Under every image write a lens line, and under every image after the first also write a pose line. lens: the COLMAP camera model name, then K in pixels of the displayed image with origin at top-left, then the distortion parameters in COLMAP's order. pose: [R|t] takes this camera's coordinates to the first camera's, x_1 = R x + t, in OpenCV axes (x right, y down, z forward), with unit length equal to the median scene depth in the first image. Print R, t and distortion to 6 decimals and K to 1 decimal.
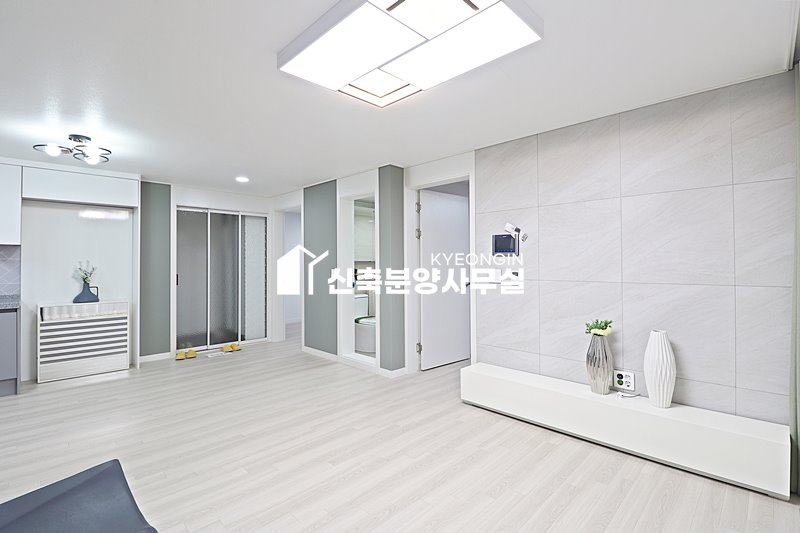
lens RADIAL K [[370.2, 0, 398.3], [0, 370.2, 259.6], [0, 0, 1]] dist [-0.026116, -0.000410]
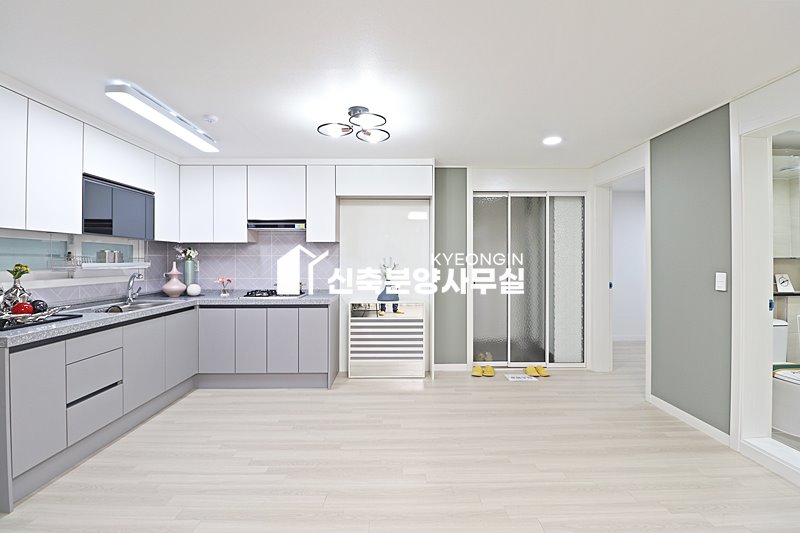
lens RADIAL K [[370.2, 0, 398.3], [0, 370.2, 259.6], [0, 0, 1]] dist [-0.026116, -0.000410]
pose [[0.709161, 0.004164, -0.705034, -0.138741], [0.005394, 0.999921, 0.011331, -0.001332], [0.705026, -0.011838, 0.709083, 0.298166]]
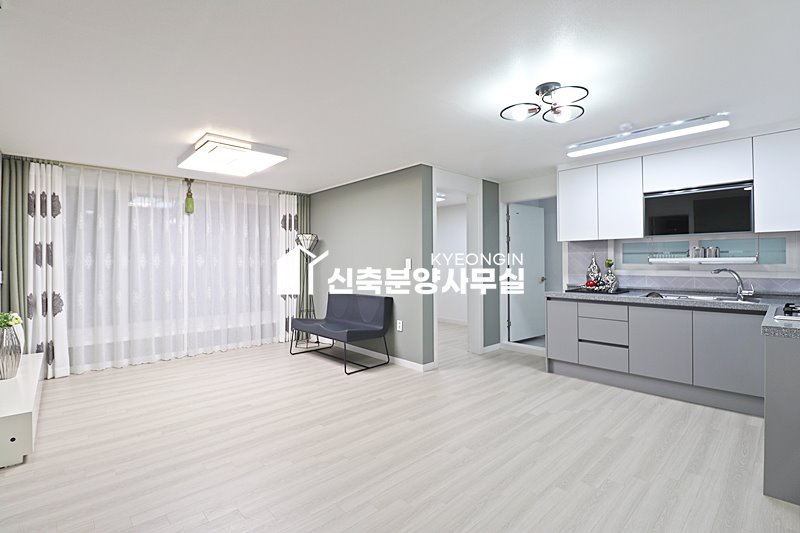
lens RADIAL K [[370.2, 0, 398.3], [0, 370.2, 259.6], [0, 0, 1]] dist [-0.026116, -0.000410]
pose [[-0.999312, 0.011852, 0.035137, -0.387253], [0.011423, 0.999858, -0.012371, 0.013580], [-0.035279, -0.011961, -0.999306, 1.153789]]
